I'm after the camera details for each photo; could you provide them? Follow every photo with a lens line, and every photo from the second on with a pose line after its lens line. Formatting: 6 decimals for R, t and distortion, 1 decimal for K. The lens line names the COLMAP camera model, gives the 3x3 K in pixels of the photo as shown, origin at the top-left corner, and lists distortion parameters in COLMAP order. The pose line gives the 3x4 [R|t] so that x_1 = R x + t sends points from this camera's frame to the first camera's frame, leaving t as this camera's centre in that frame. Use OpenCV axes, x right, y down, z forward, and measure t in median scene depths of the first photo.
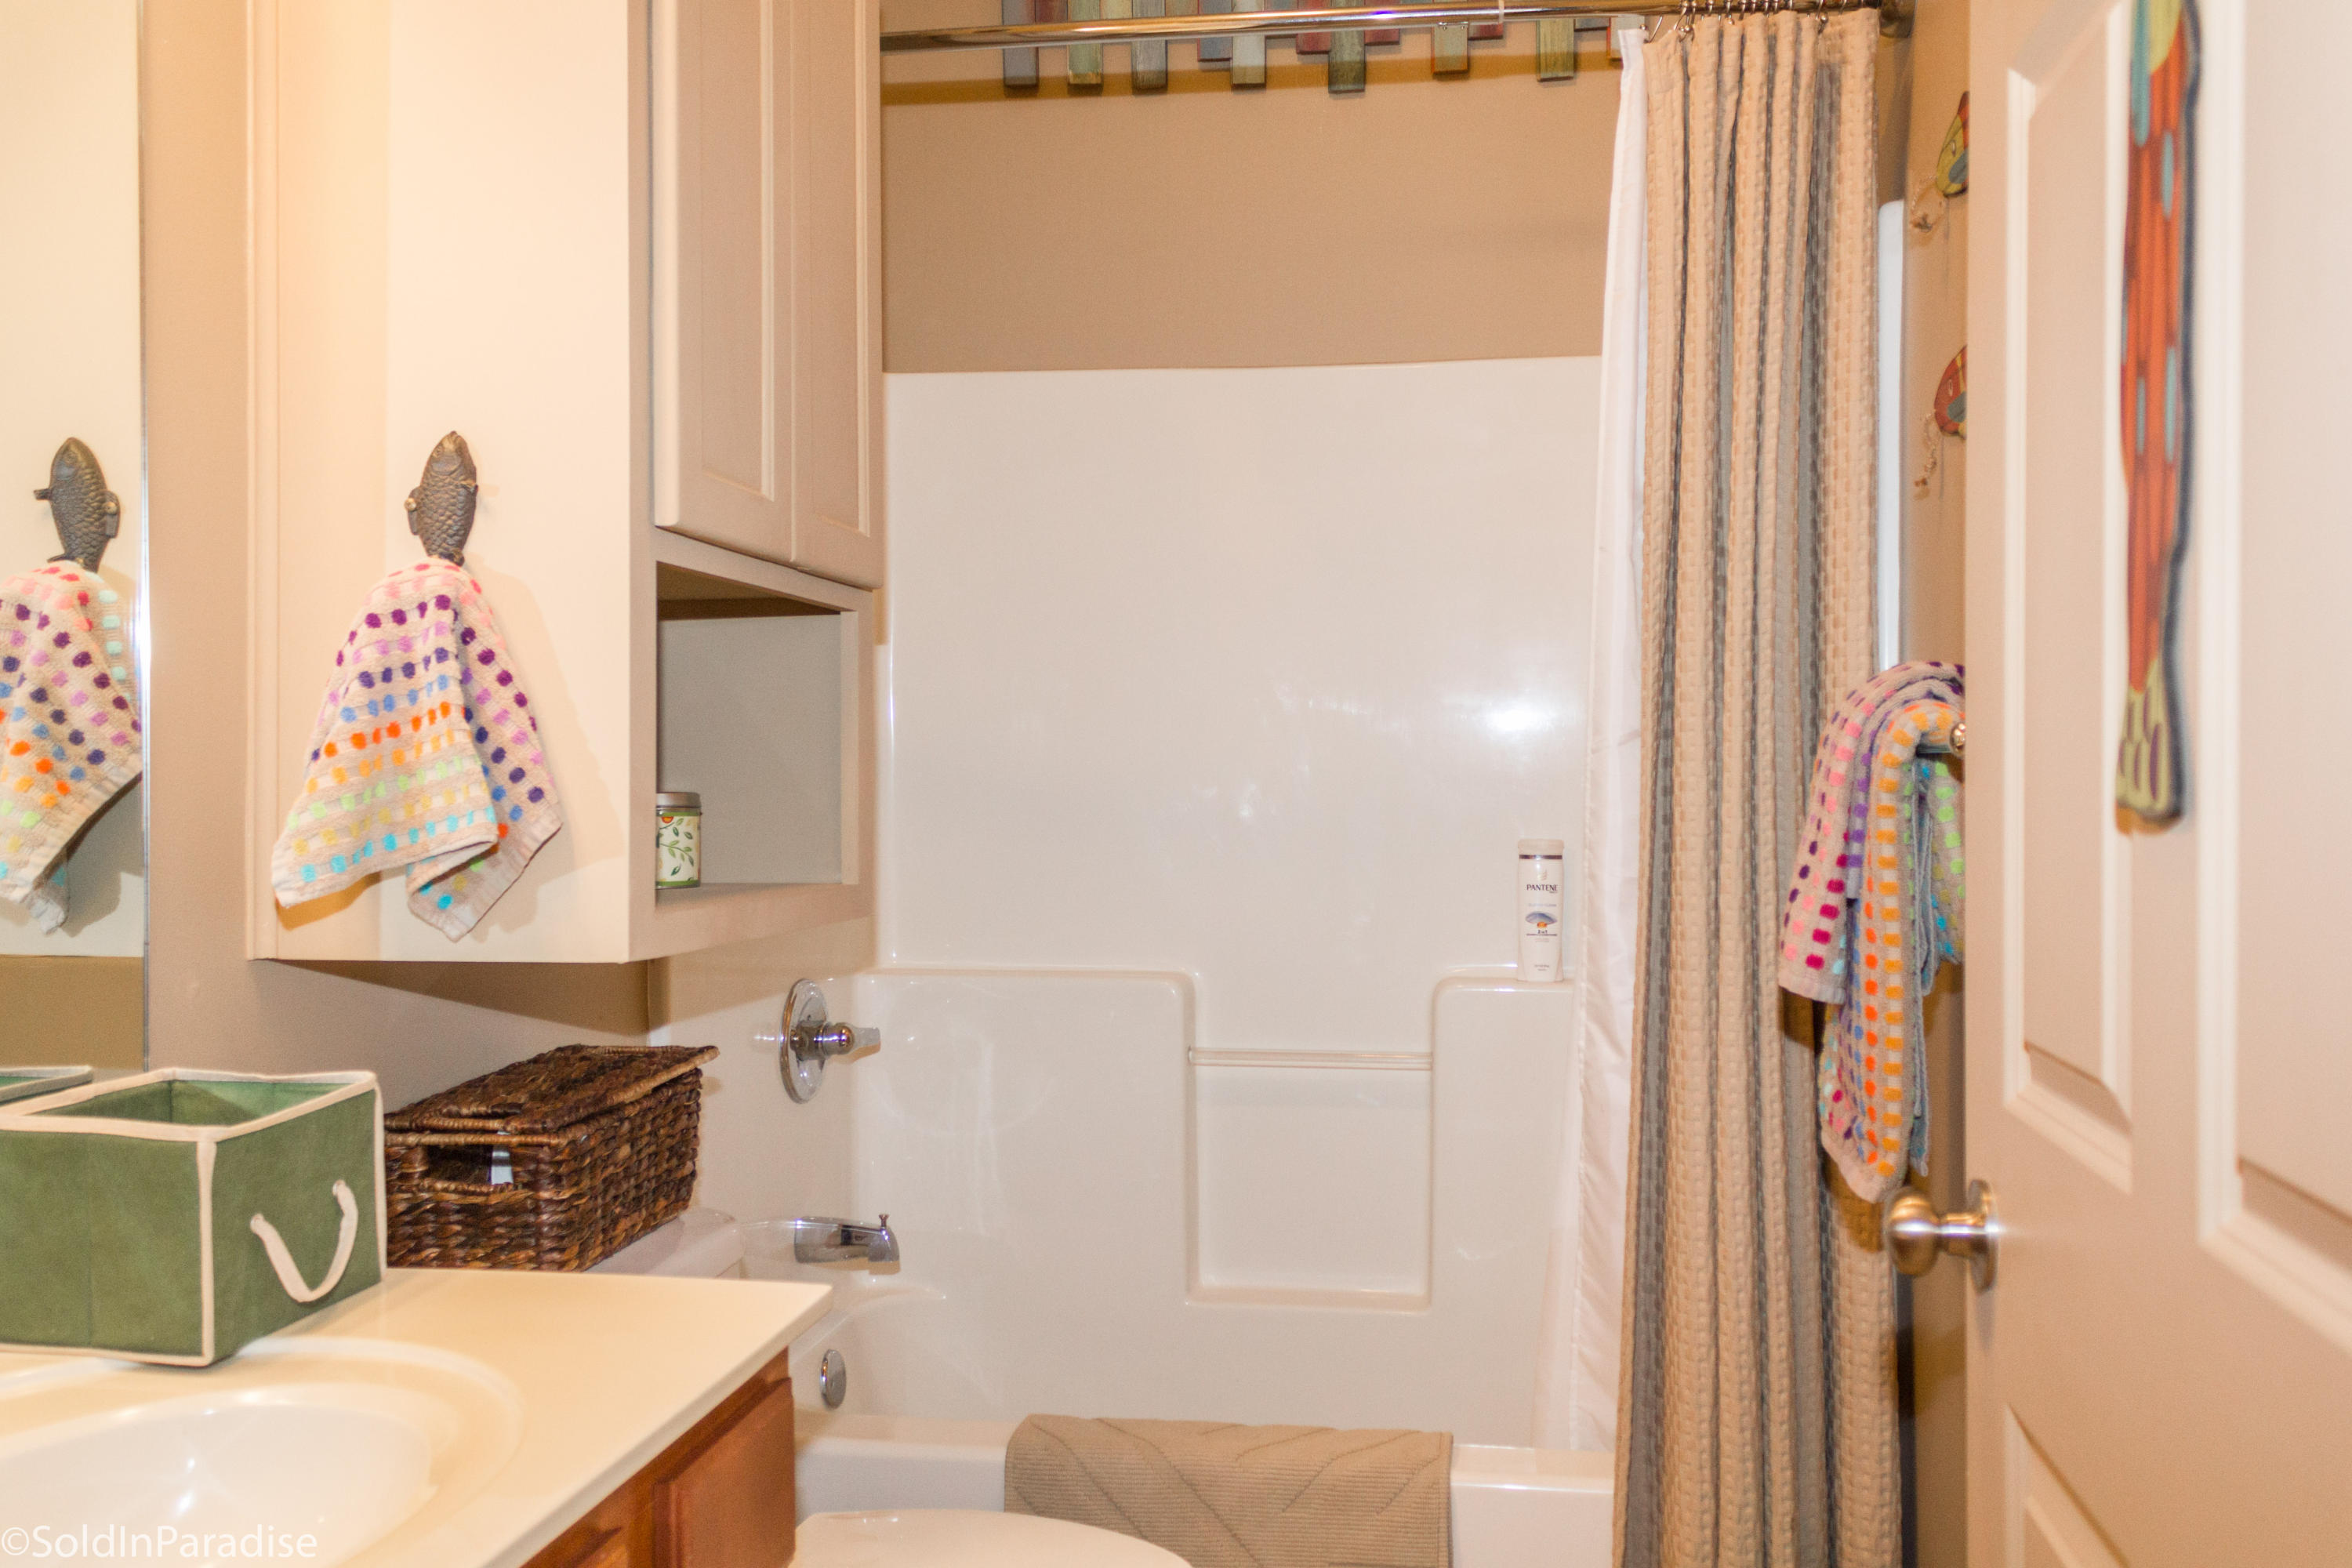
lens RADIAL K [[1941.5, 0, 1143.9], [0, 1941.5, 759.2], [0, 0, 1]] dist [0.047136, -0.008931]
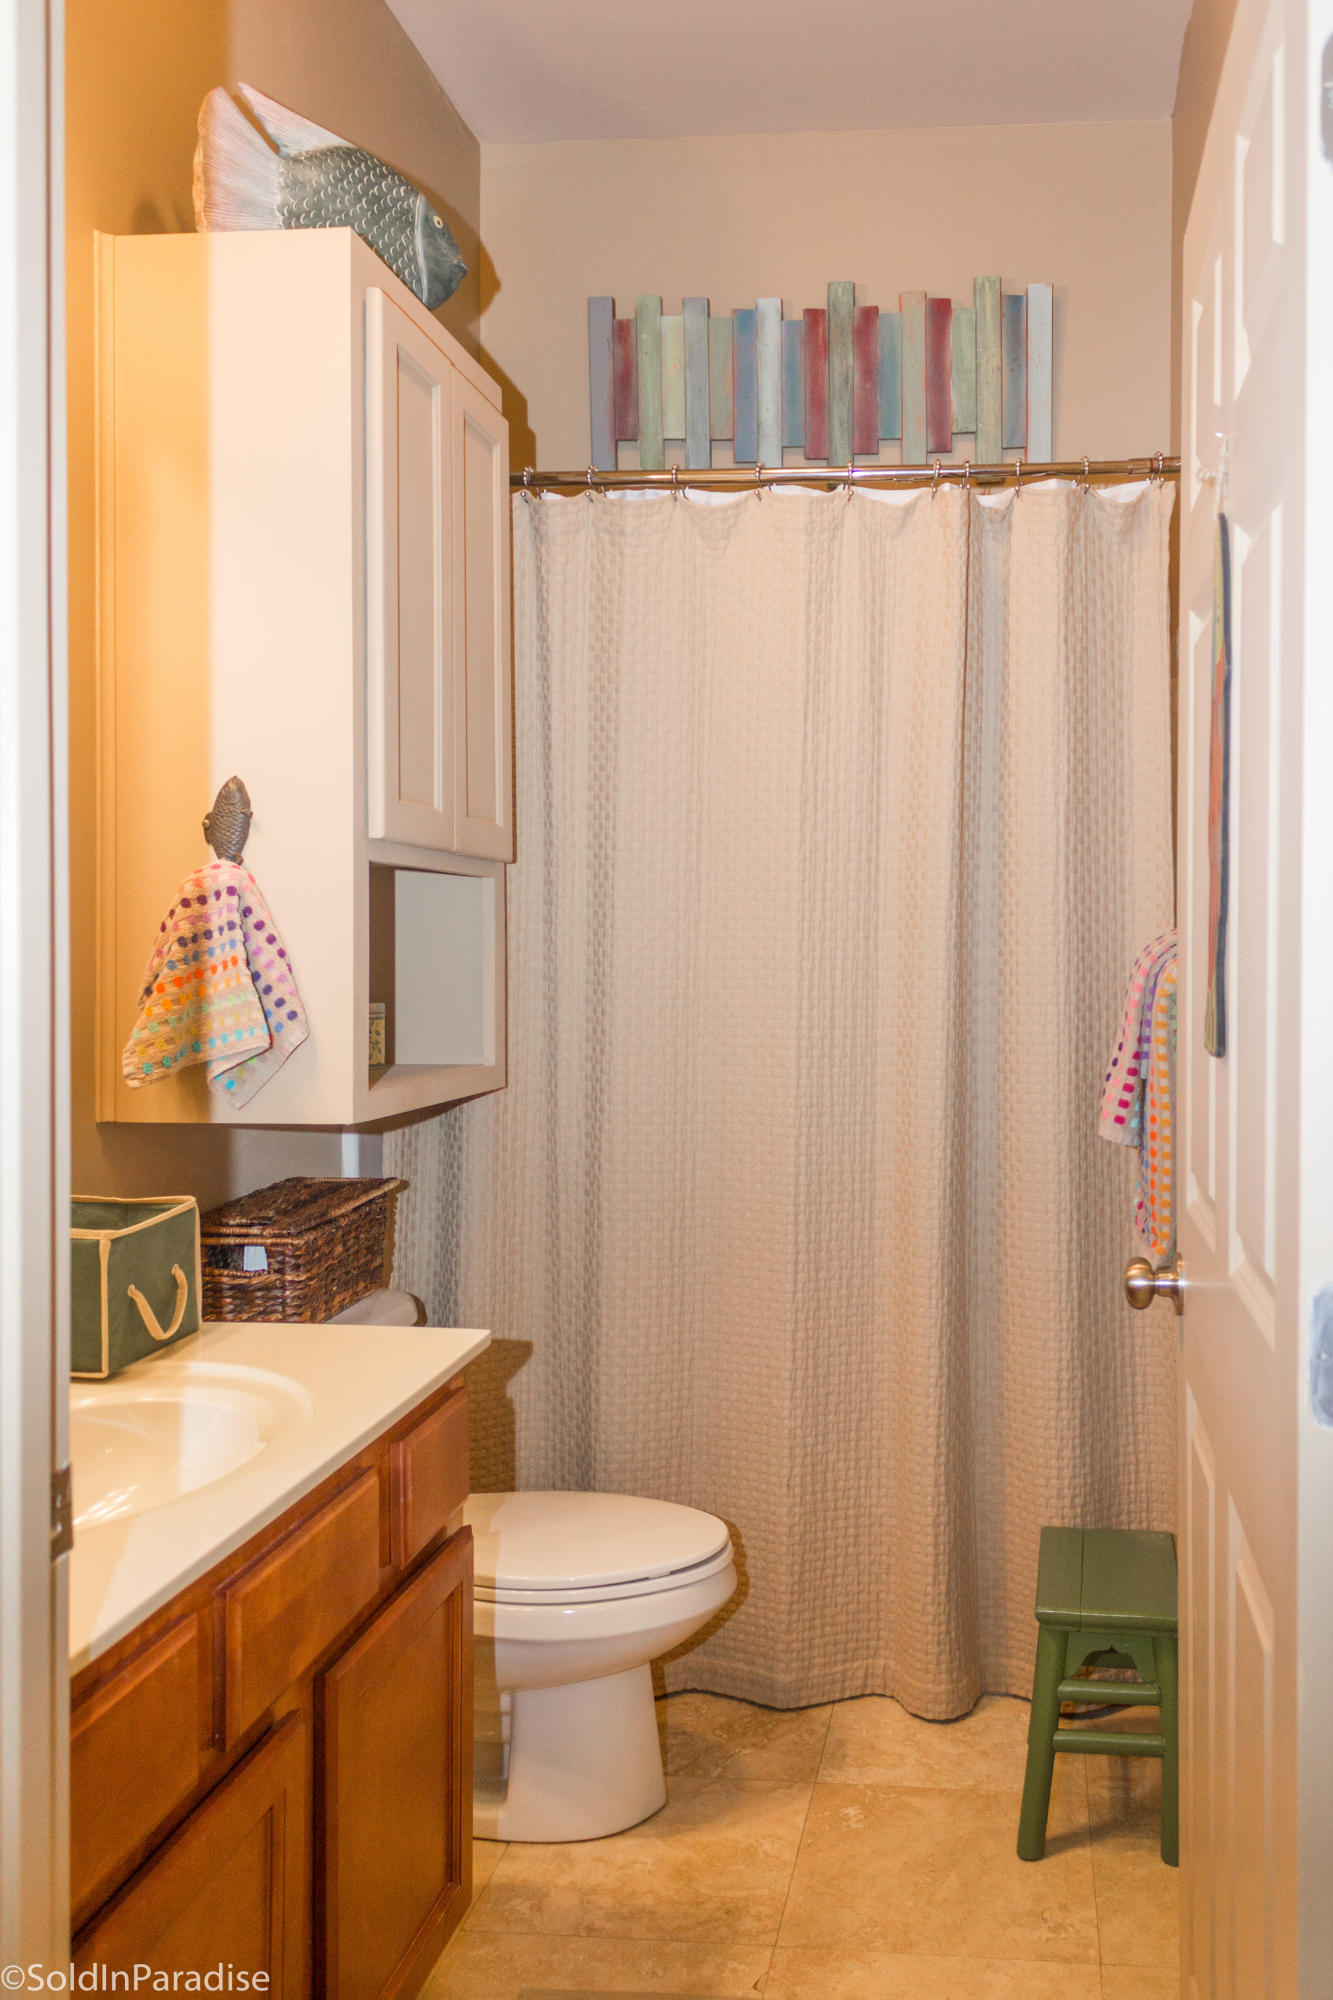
lens RADIAL K [[1651.0, 0, 812.8], [0, 1651.0, 958.9], [0, 0, 1]] dist [0.047136, -0.008931]
pose [[0.998014, 0.002890, 0.062928, 0.014712], [-0.004034, 0.999829, 0.018071, -0.051254], [-0.062865, -0.018289, 0.997854, -0.325405]]
